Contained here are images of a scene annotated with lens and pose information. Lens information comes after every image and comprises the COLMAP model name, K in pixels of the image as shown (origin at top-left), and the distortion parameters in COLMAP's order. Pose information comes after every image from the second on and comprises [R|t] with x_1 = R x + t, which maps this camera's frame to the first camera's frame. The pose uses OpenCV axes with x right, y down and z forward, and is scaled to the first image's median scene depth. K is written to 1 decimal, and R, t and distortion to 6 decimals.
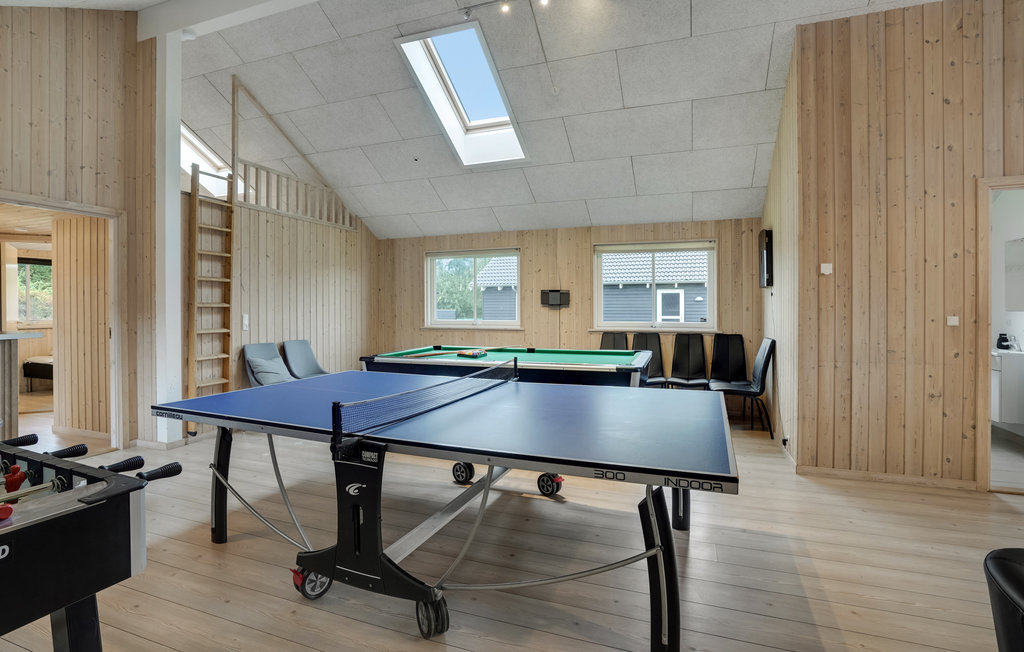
lens RADIAL K [[481.2, 0, 508.2], [0, 481.2, 311.6], [0, 0, 1]] dist [-0.050533, -0.000084]
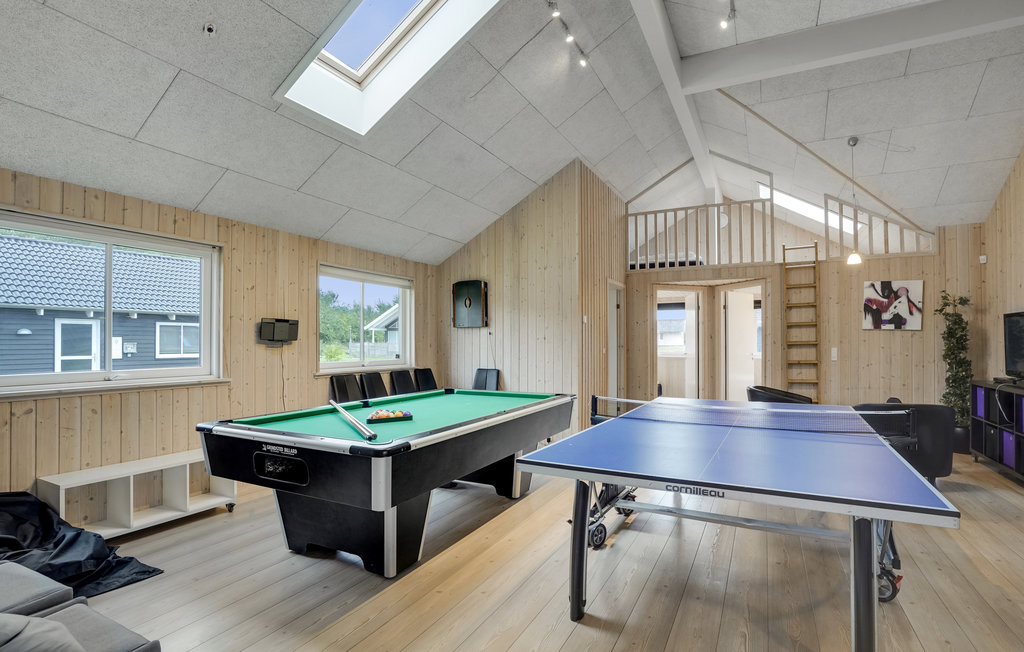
lens RADIAL K [[489.9, 0, 538.7], [0, 489.9, 337.6], [0, 0, 1]] dist [-0.052348, 0.000089]
pose [[0.101347, 0.012330, 0.994775, -0.555801], [0.012546, 0.999828, -0.013671, -0.004829], [-0.994772, 0.013866, 0.101175, 0.572449]]
